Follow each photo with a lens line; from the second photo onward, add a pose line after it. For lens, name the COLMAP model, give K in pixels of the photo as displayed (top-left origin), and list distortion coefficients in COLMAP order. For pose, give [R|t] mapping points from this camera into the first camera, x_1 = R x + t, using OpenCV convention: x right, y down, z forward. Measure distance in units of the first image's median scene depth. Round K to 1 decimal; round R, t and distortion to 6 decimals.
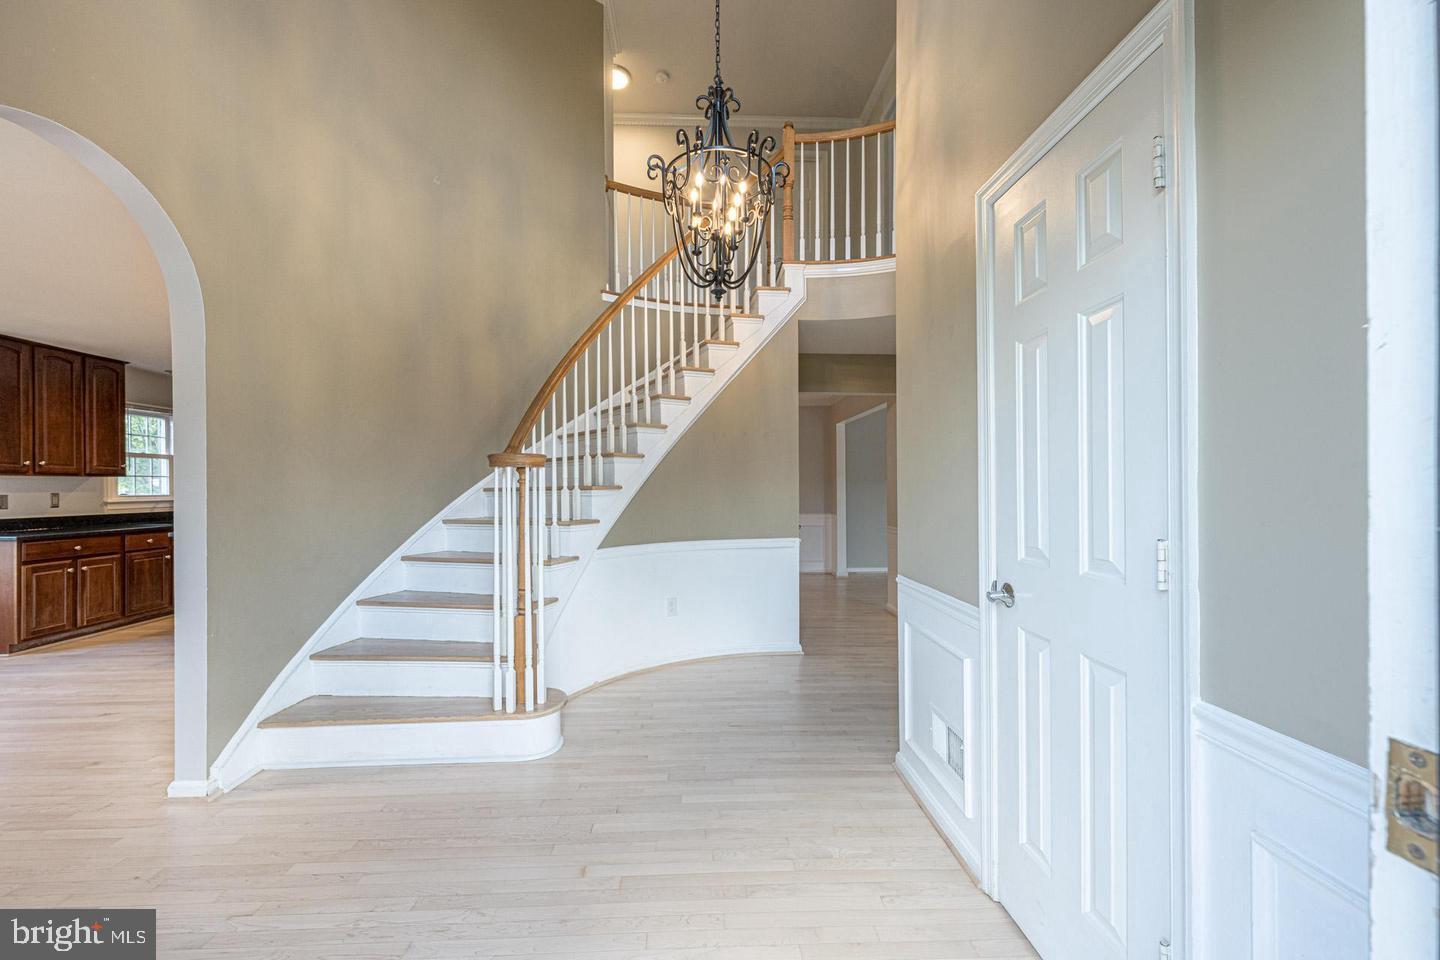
lens RADIAL K [[572.0, 0, 714.2], [0, 572.0, 489.8], [0, 0, 1]] dist [-0.003076, 0.000966]
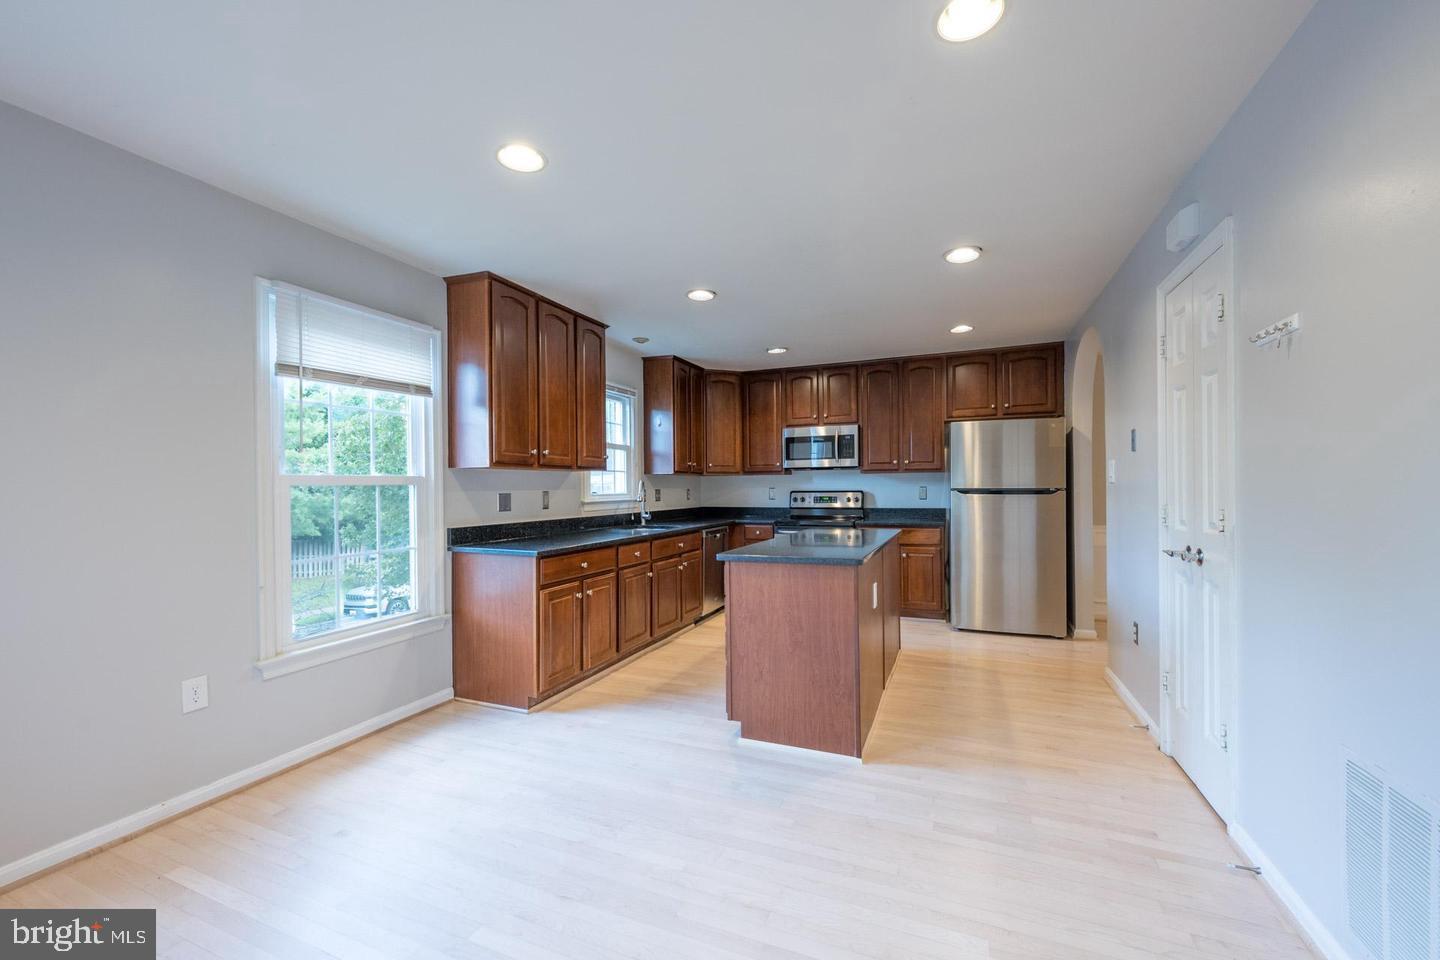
lens RADIAL K [[572.0, 0, 718.6], [0, 572.0, 490.5], [0, 0, 1]] dist [-0.003076, 0.000966]
pose [[0.908547, 0.002674, -0.417774, -0.629901], [-0.000322, 0.999984, 0.005701, 0.000219], [0.417782, -0.005045, 0.908533, 0.387385]]
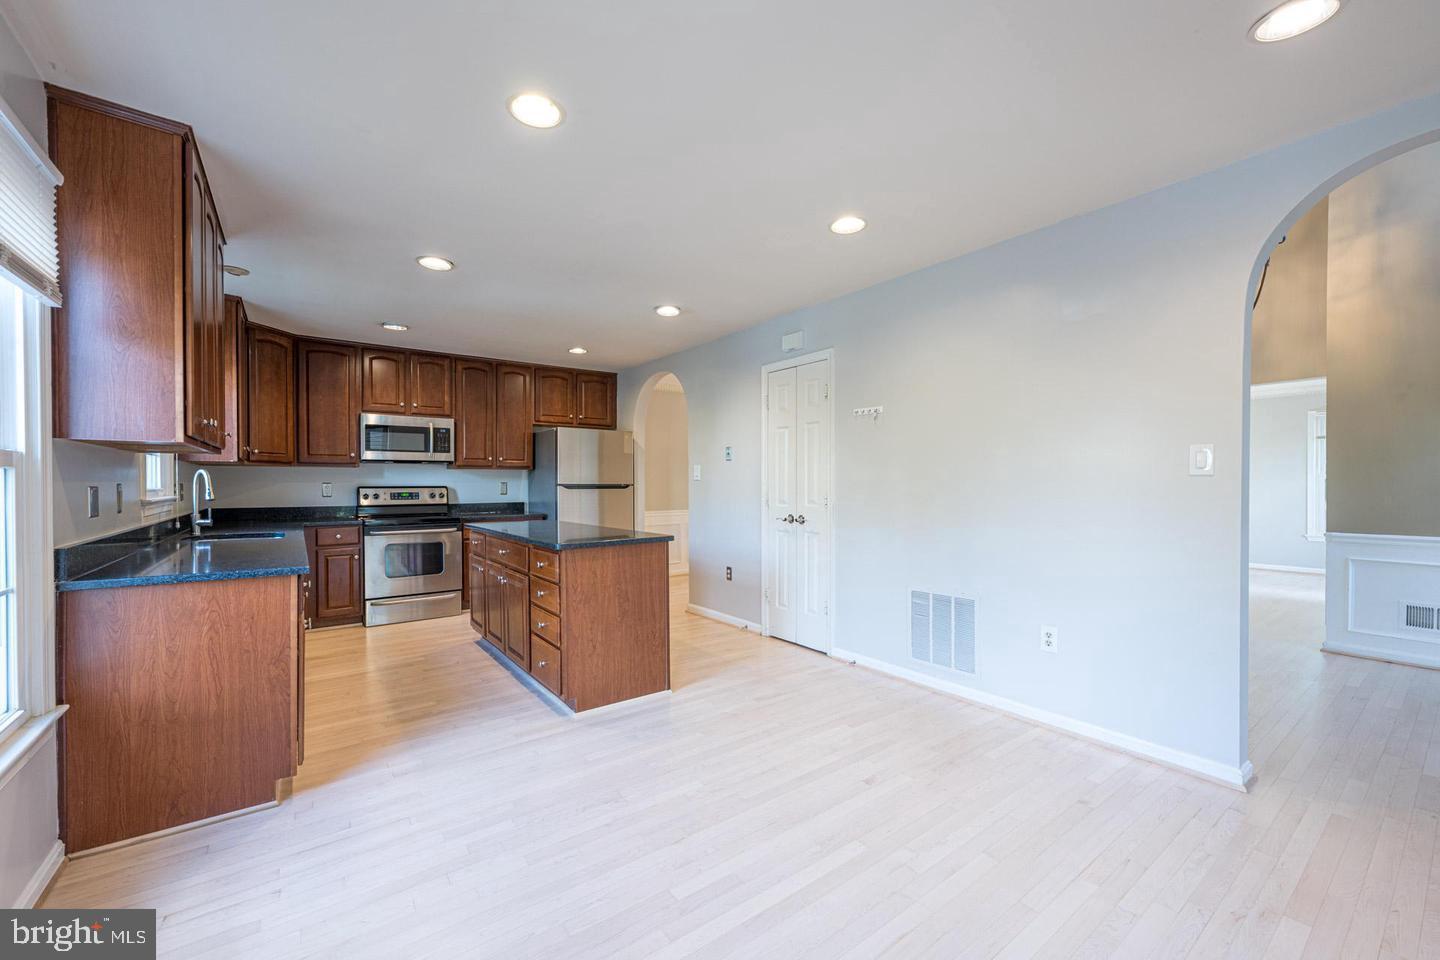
lens RADIAL K [[572.0, 0, 717.3], [0, 572.0, 489.2], [0, 0, 1]] dist [-0.003076, 0.000966]
pose [[0.825187, 0.000966, 0.564859, -1.072948], [-0.003290, 0.999990, 0.003096, 0.008208], [-0.564850, -0.004413, 0.825182, 0.323856]]
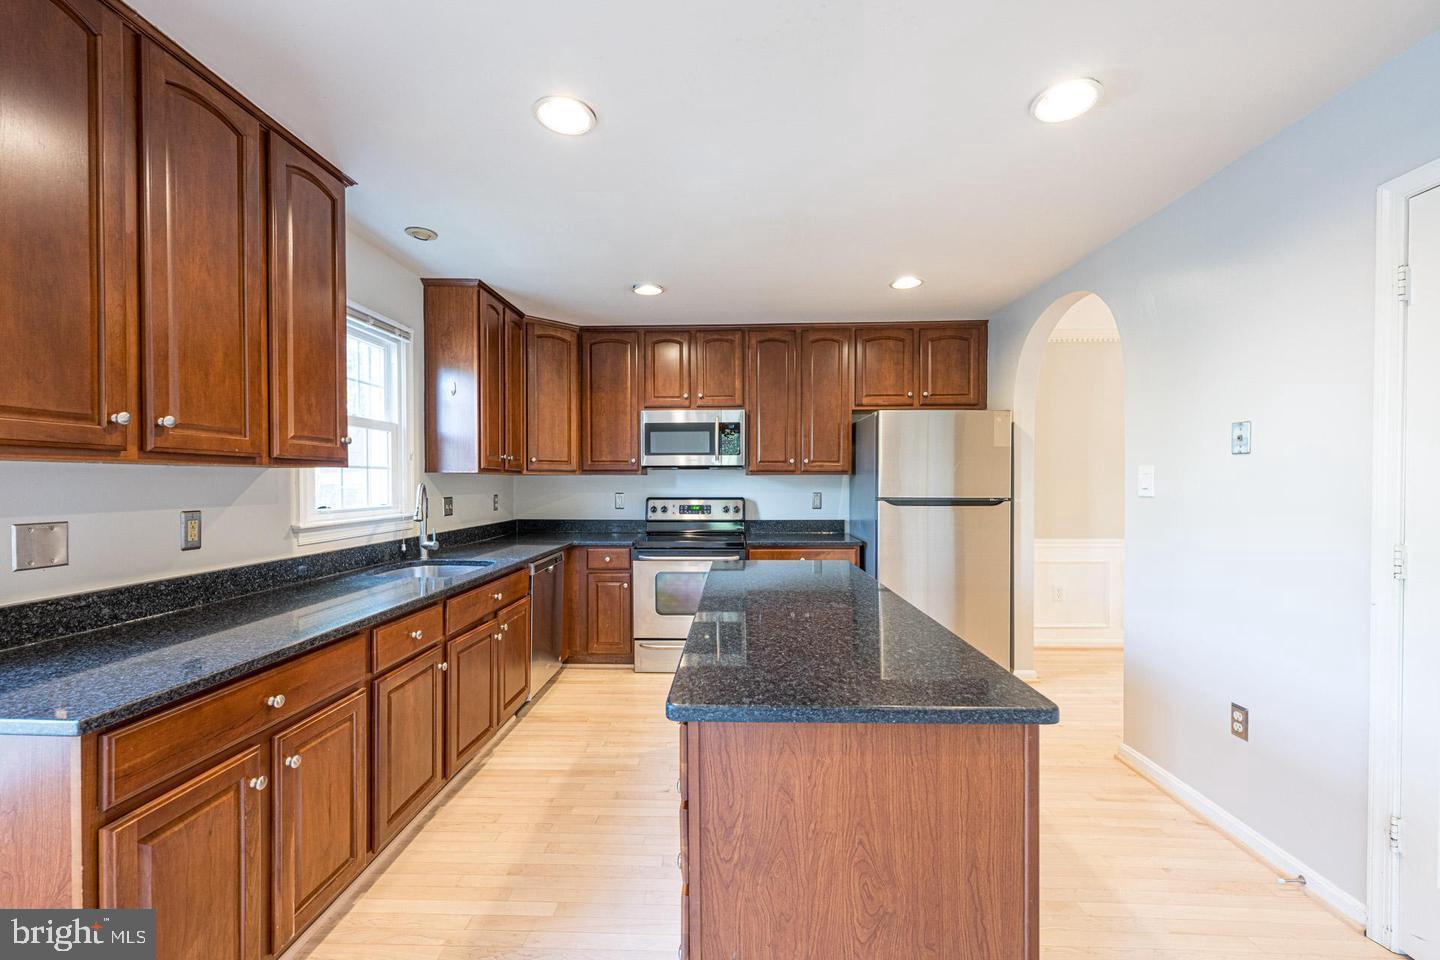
lens RADIAL K [[572.0, 0, 713.1], [0, 572.0, 490.5], [0, 0, 1]] dist [-0.003076, 0.000966]
pose [[0.996927, 0.008056, -0.077920, -0.840044], [-0.007161, 0.999905, 0.011758, -0.014800], [0.078008, -0.011164, 0.996890, 0.699487]]
